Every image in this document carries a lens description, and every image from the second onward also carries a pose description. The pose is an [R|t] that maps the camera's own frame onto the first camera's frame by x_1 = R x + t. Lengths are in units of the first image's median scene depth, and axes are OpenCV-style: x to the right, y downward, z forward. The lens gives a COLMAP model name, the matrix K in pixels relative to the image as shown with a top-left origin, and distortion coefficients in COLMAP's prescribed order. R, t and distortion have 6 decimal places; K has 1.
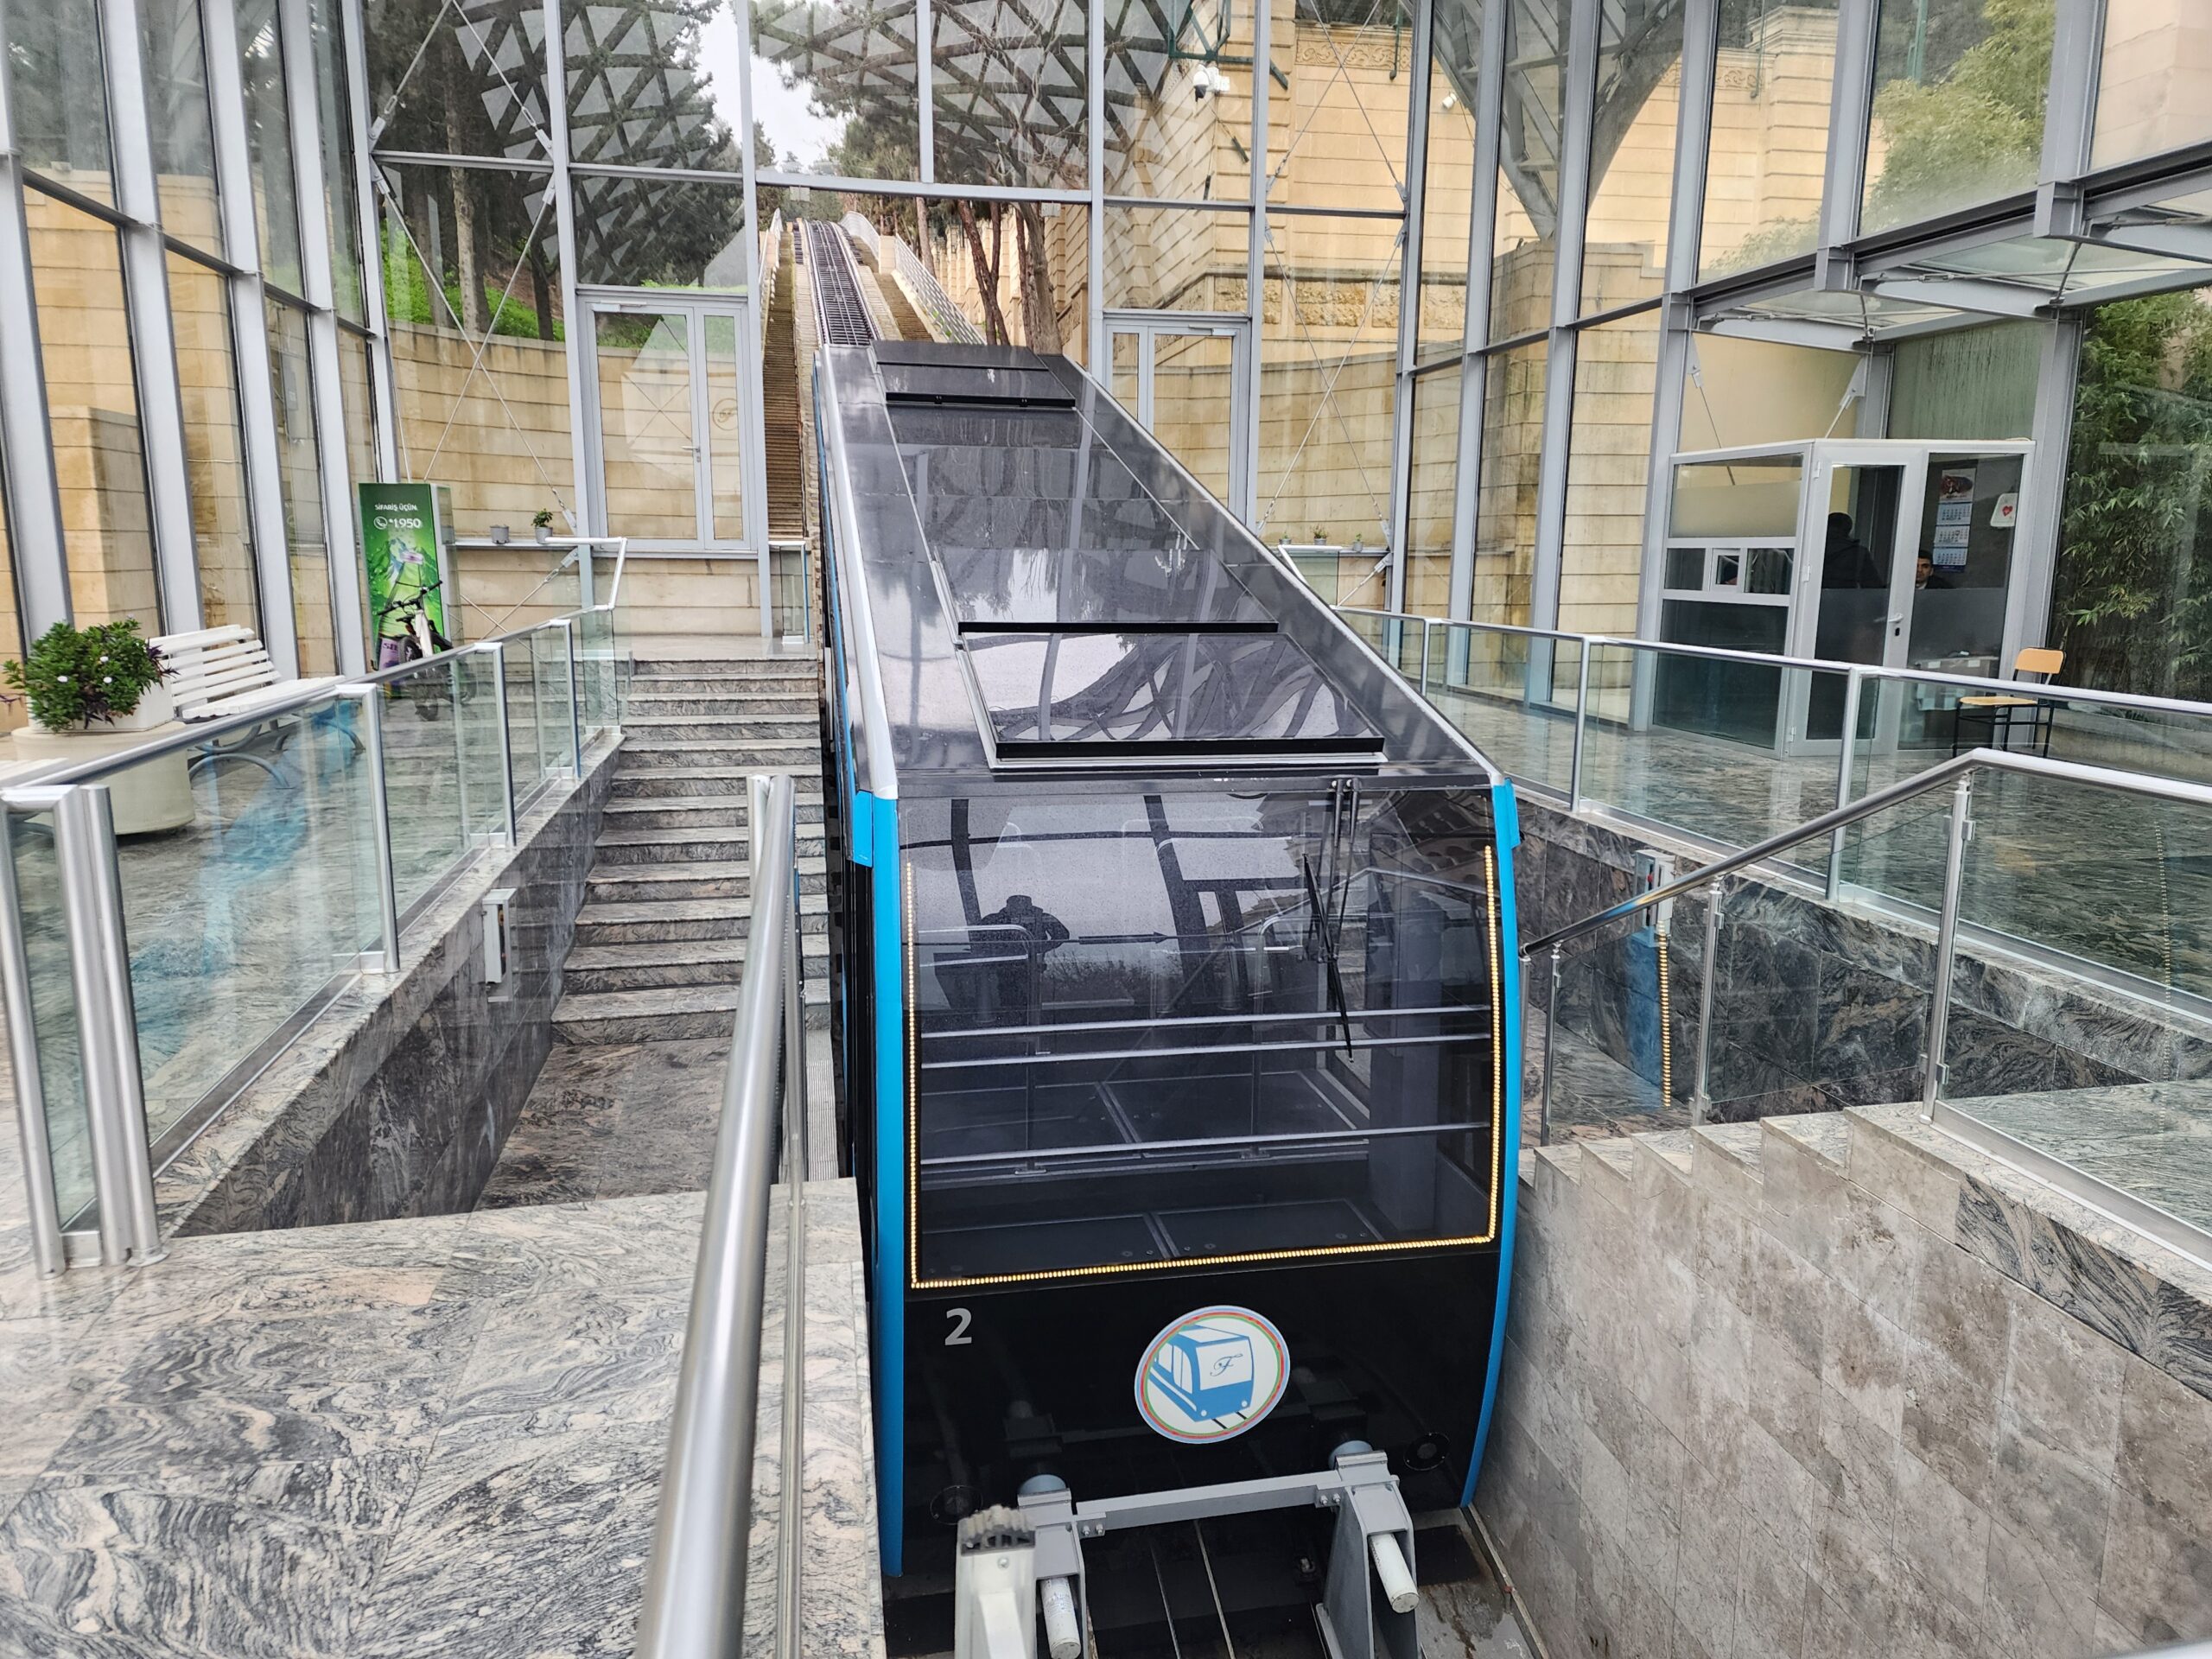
lens RADIAL K [[1464.1, 0, 1092.5], [0, 1464.1, 809.2], [0, 0, 1]] dist [0.086168, -0.074964]
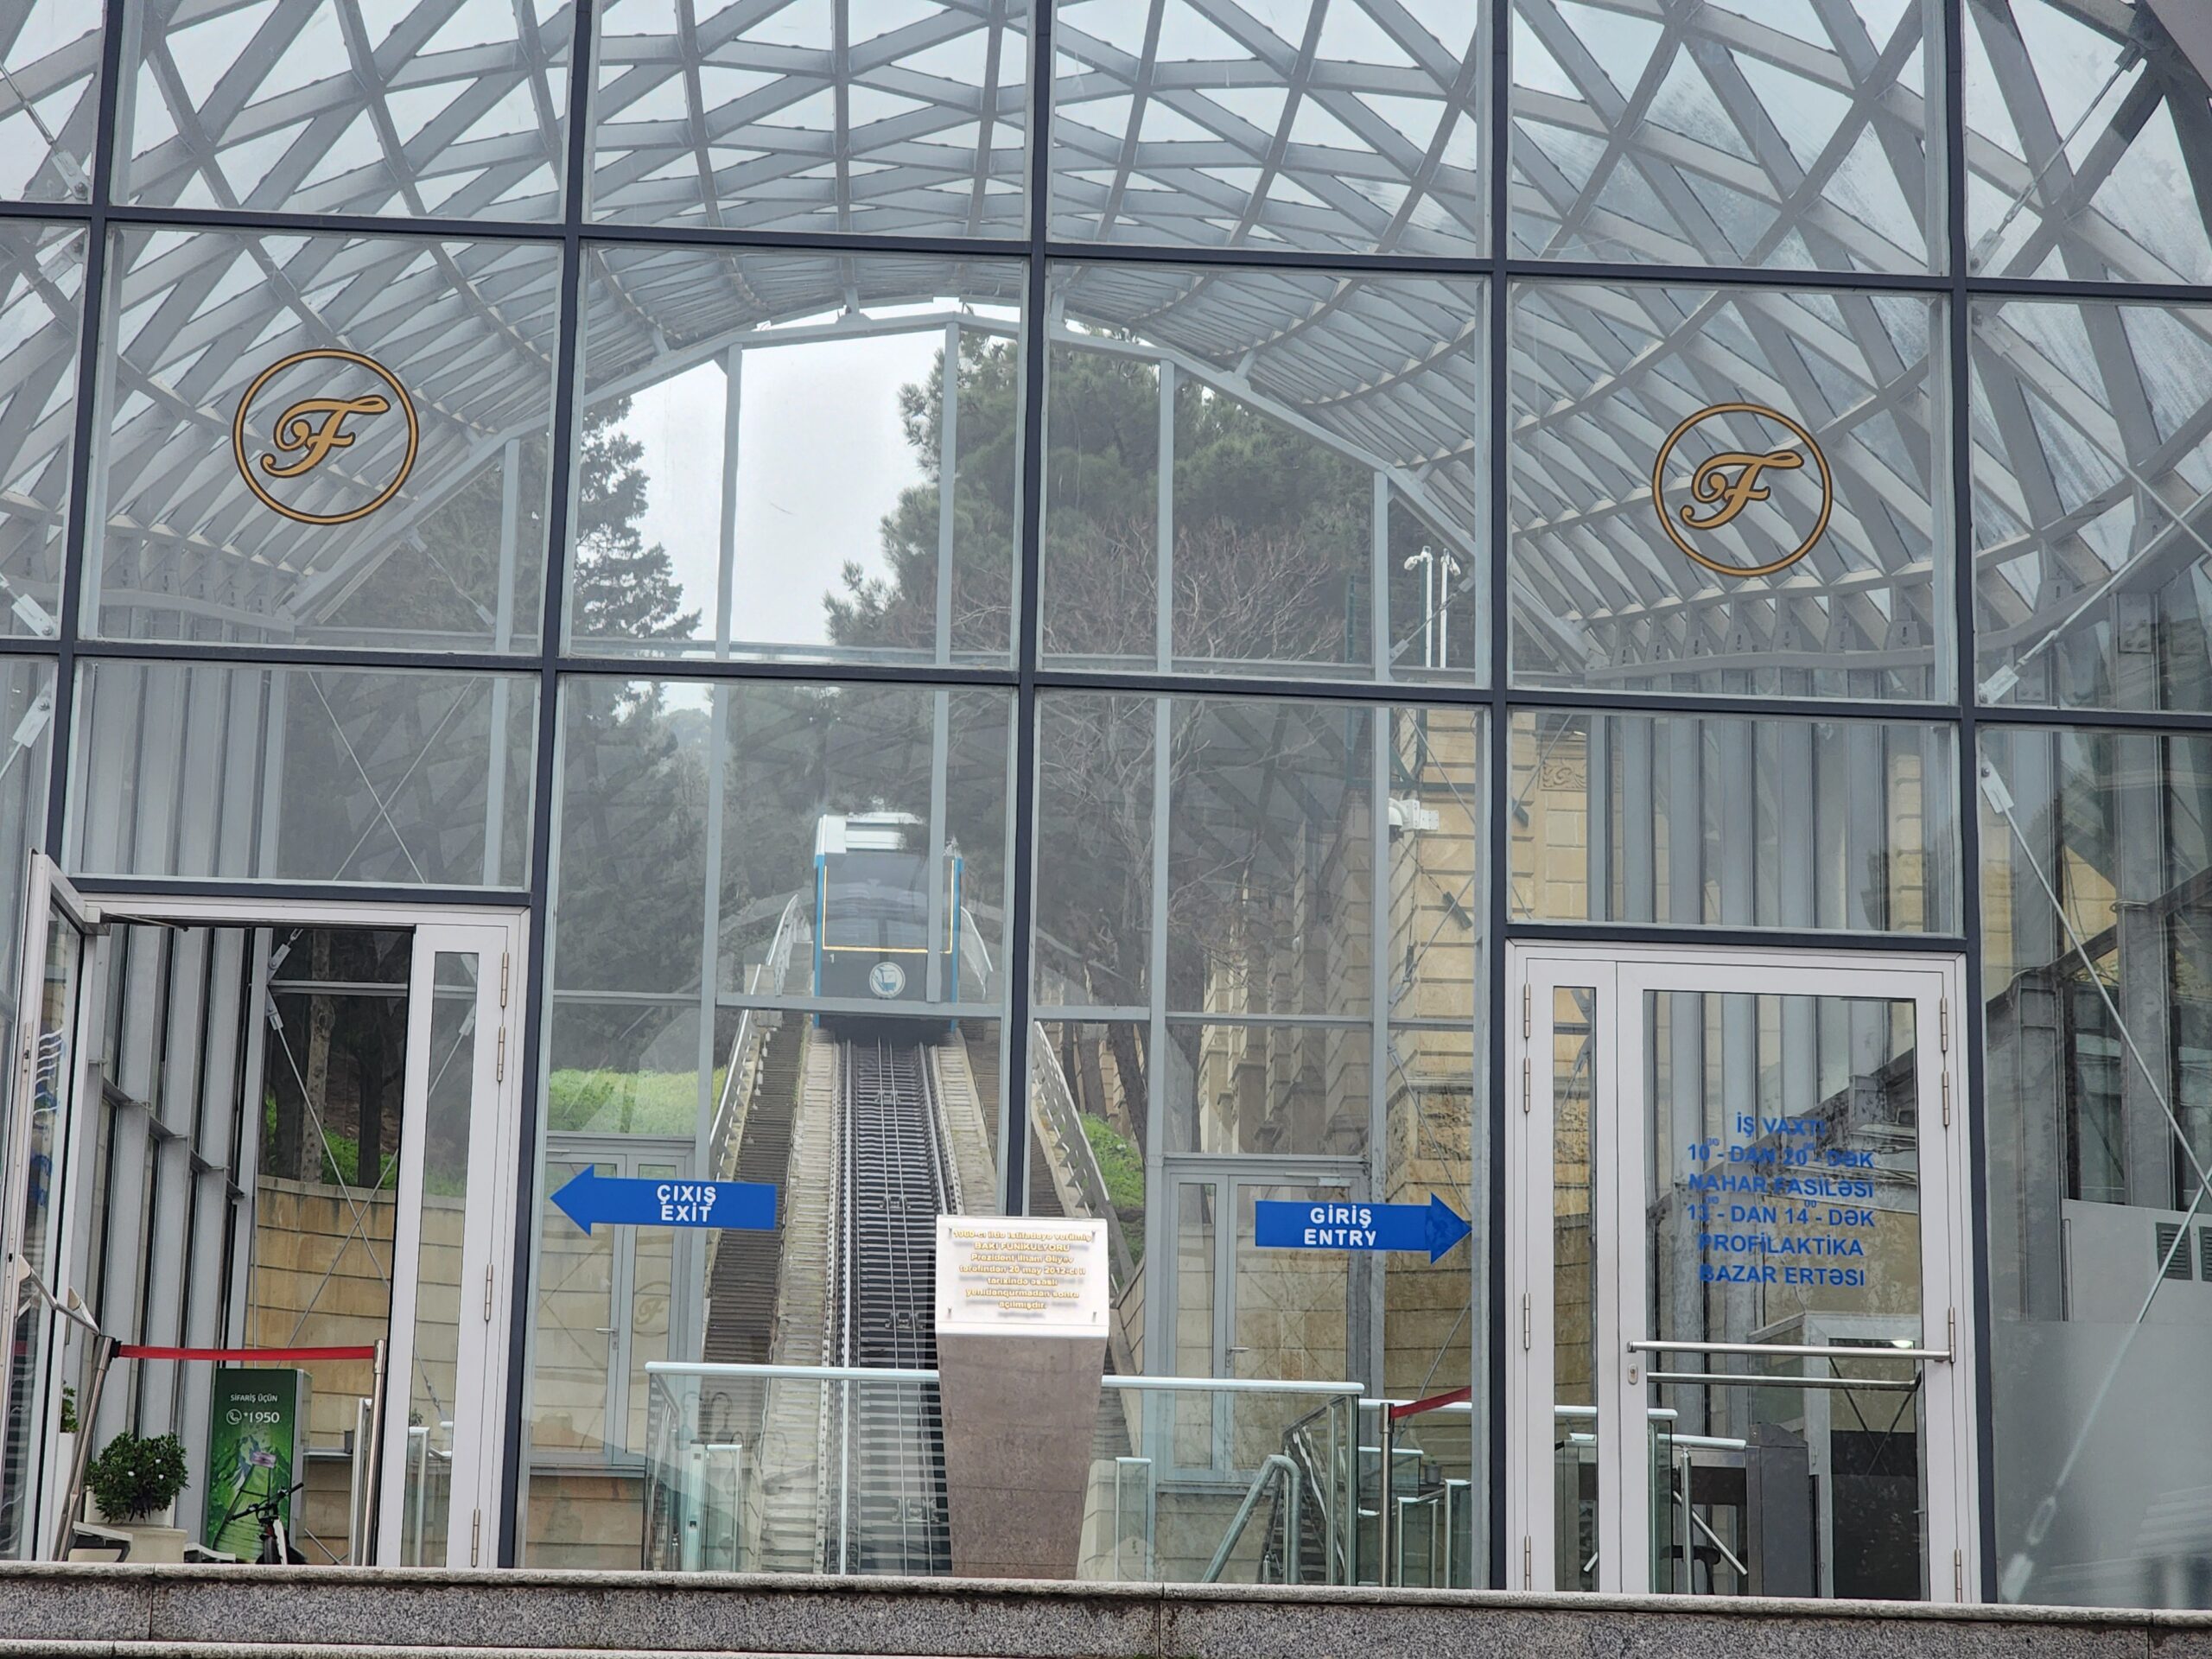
lens RADIAL K [[4500.7, 0, 1105.0], [0, 4500.7, 654.3], [0, 0, 1]] dist [-0.019699, 0.036916]
pose [[0.991275, -0.015246, -0.130925, 0.377414], [-0.039028, 0.914798, -0.402023, 0.465517], [0.125900, 0.403625, 0.906221, -1.568046]]
